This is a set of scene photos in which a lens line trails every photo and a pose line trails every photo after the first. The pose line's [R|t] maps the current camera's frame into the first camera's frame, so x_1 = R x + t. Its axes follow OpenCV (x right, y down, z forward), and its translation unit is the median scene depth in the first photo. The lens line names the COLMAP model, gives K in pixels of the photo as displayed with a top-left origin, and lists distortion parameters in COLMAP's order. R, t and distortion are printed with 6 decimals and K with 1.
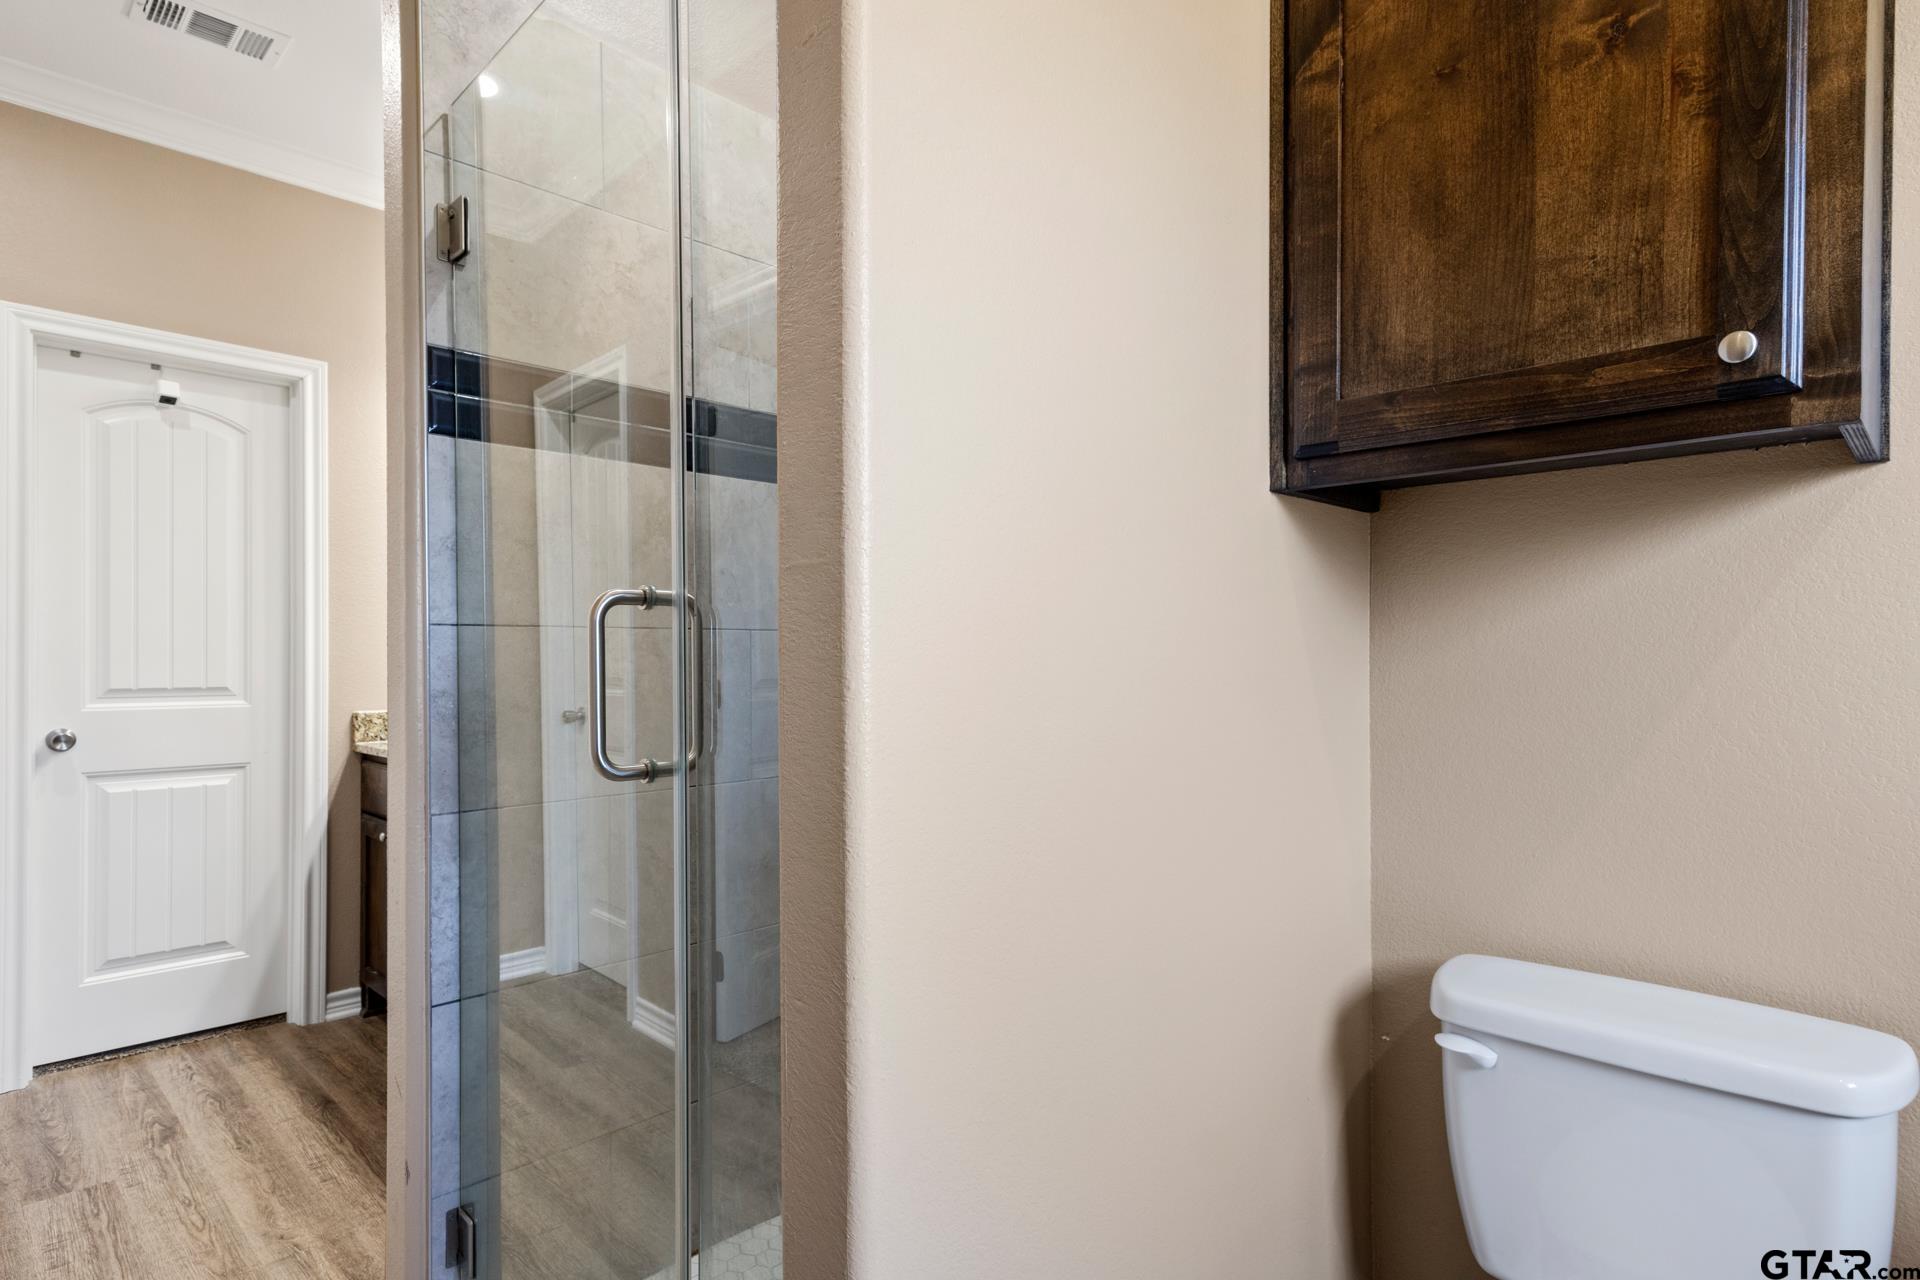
lens RADIAL K [[1012.7, 0, 963.2], [0, 1012.7, 648.9], [0, 0, 1]] dist [0.007506, 0.001033]
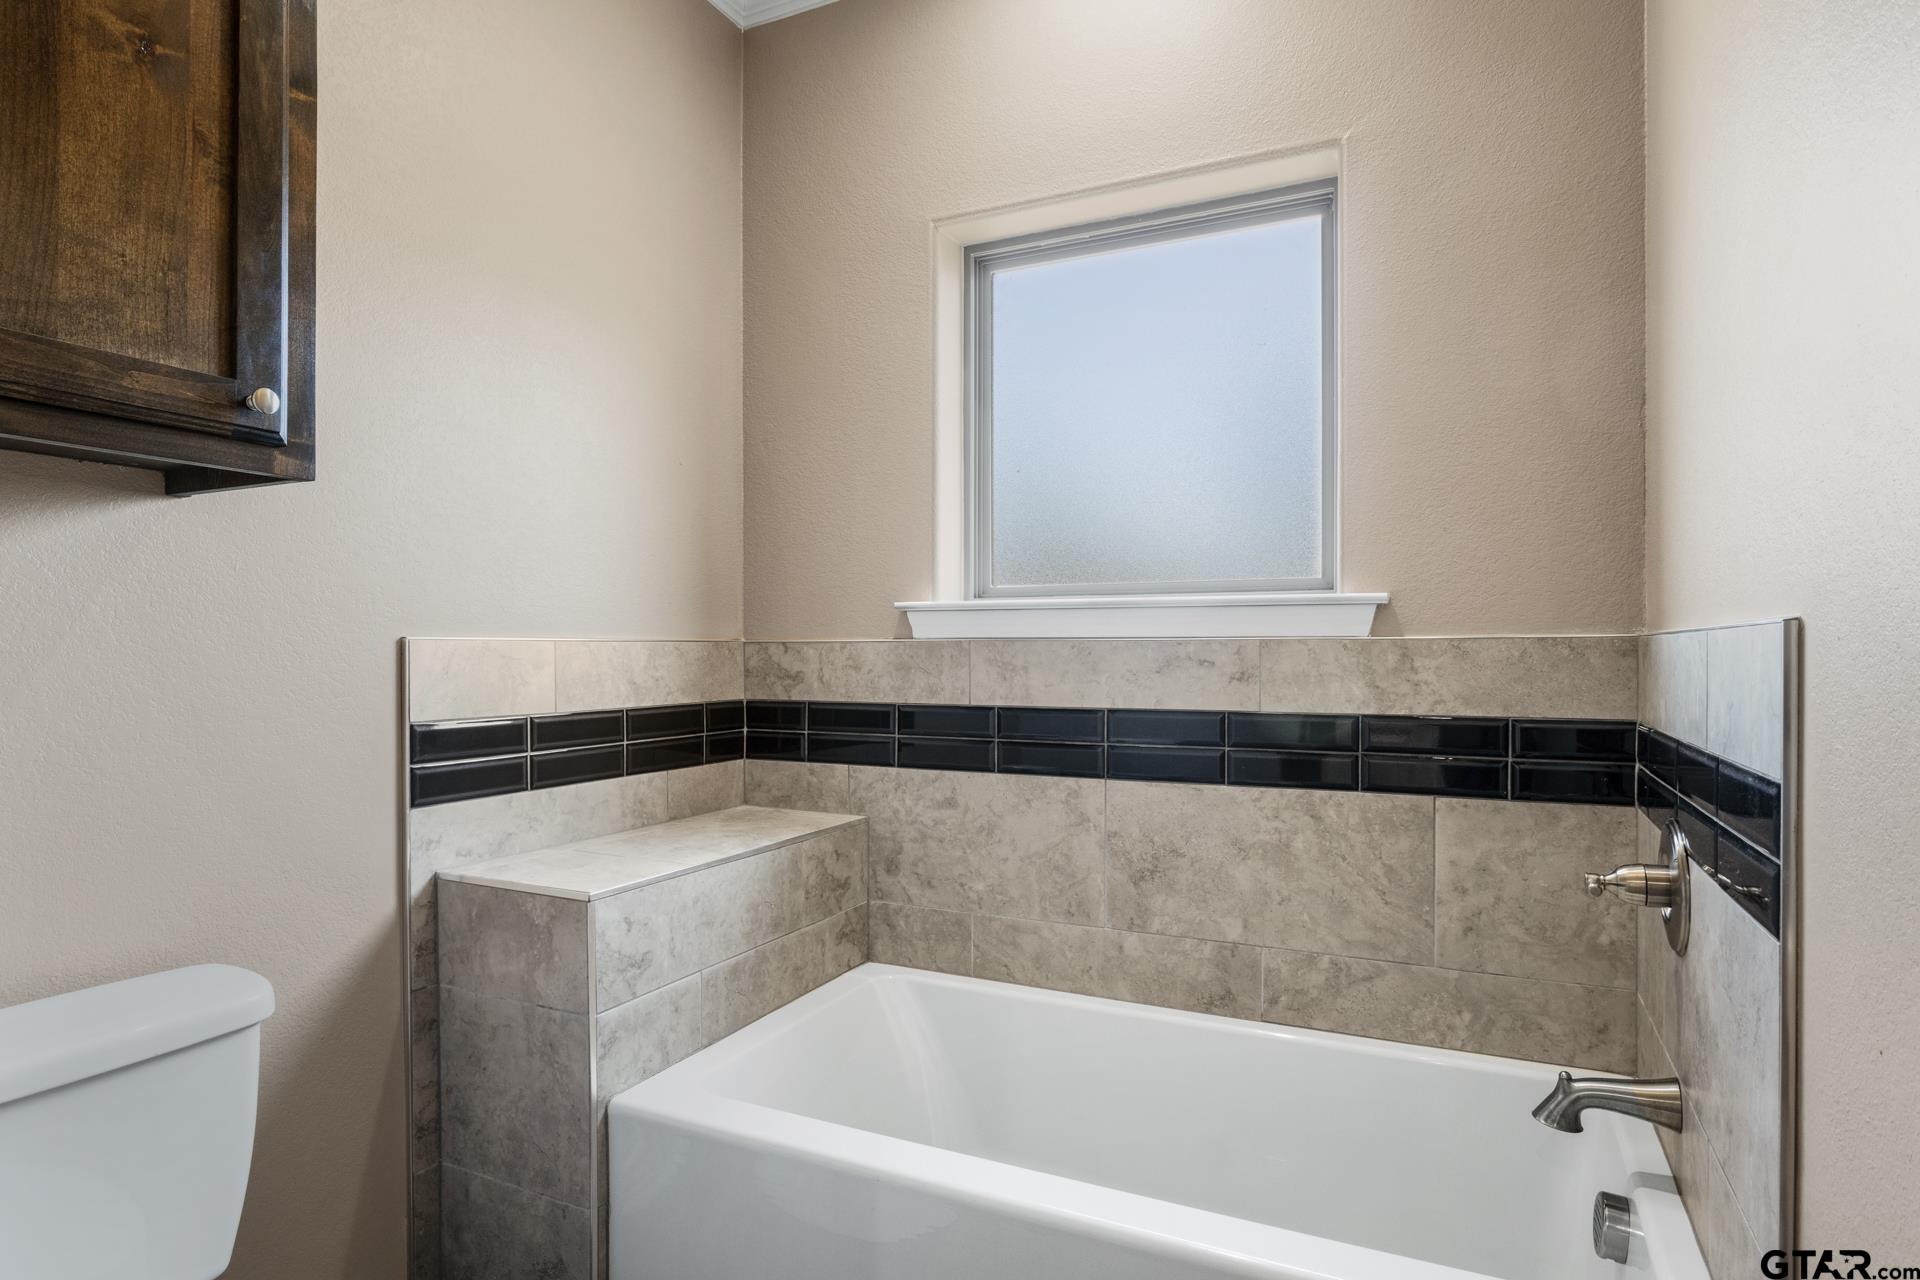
lens RADIAL K [[1012.7, 0, 961.3], [0, 1012.7, 642.1], [0, 0, 1]] dist [0.007506, 0.001033]
pose [[-0.313782, 0.010658, 0.949435, -0.519545], [0.003909, 0.999943, -0.009932, 0.004807], [-0.949487, 0.000595, -0.313805, 0.479984]]
